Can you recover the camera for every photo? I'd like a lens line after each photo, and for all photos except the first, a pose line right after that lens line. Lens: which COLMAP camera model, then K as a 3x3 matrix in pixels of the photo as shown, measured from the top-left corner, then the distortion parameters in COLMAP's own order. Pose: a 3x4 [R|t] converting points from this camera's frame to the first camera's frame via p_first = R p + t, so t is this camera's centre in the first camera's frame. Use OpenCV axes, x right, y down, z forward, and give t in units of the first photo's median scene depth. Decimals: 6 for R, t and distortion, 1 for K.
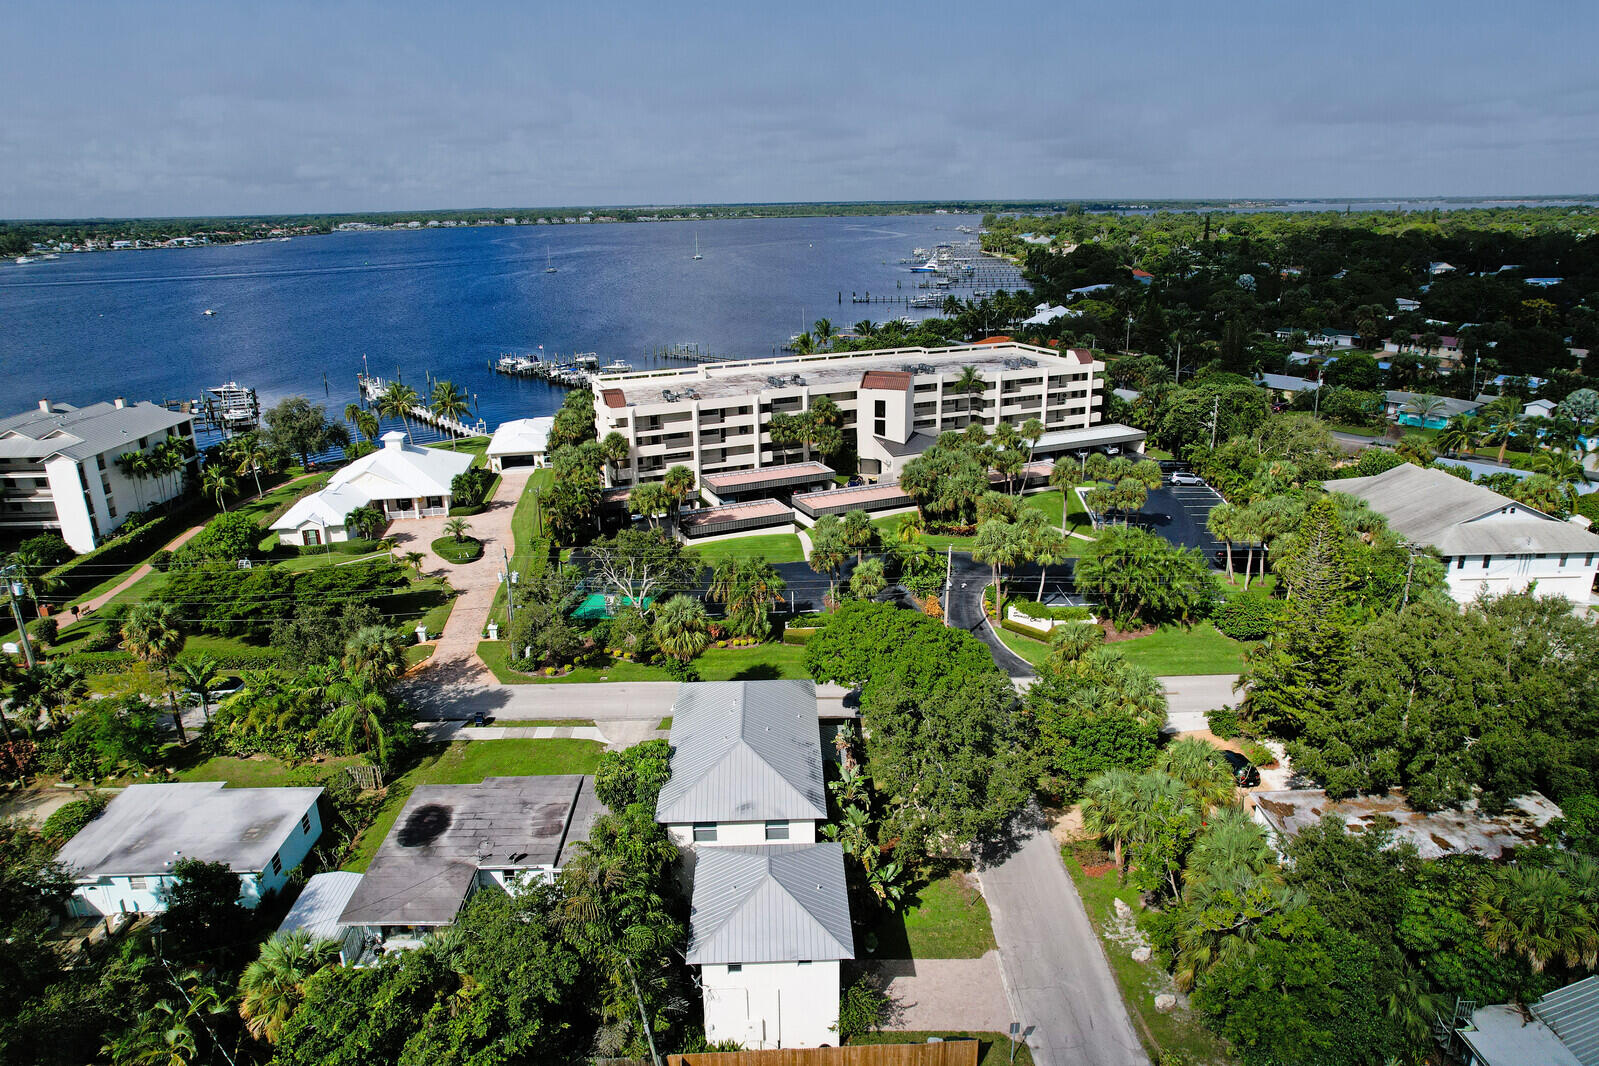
lens RADIAL K [[1013.3, 0, 799.5], [0, 1013.3, 533.0], [0, 0, 1]] dist [-0.072693, 0.062353]
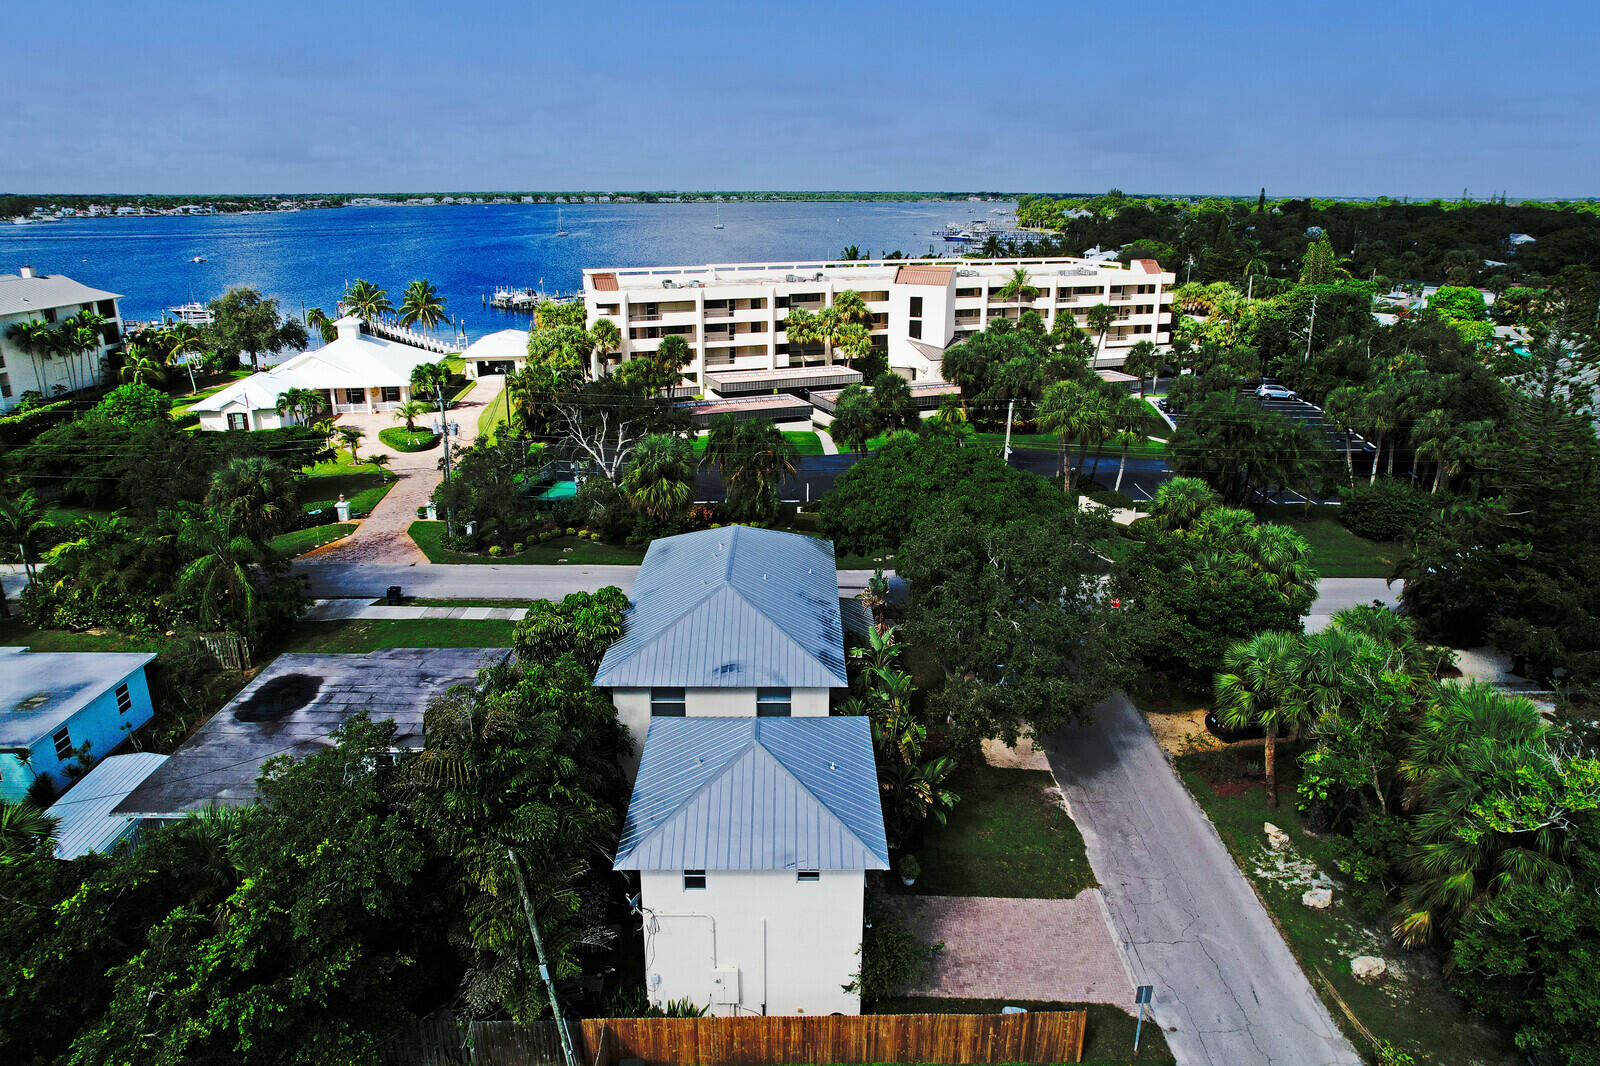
lens RADIAL K [[1047.4, 0, 800.0], [0, 1047.4, 533.0], [0, 0, 1]] dist [-0.084451, 0.084482]
pose [[0.999548, 0.023706, -0.018495, 0.004350], [-0.023700, 0.999719, 0.000498, 0.131756], [0.018502, -0.000059, 0.999829, 0.219433]]
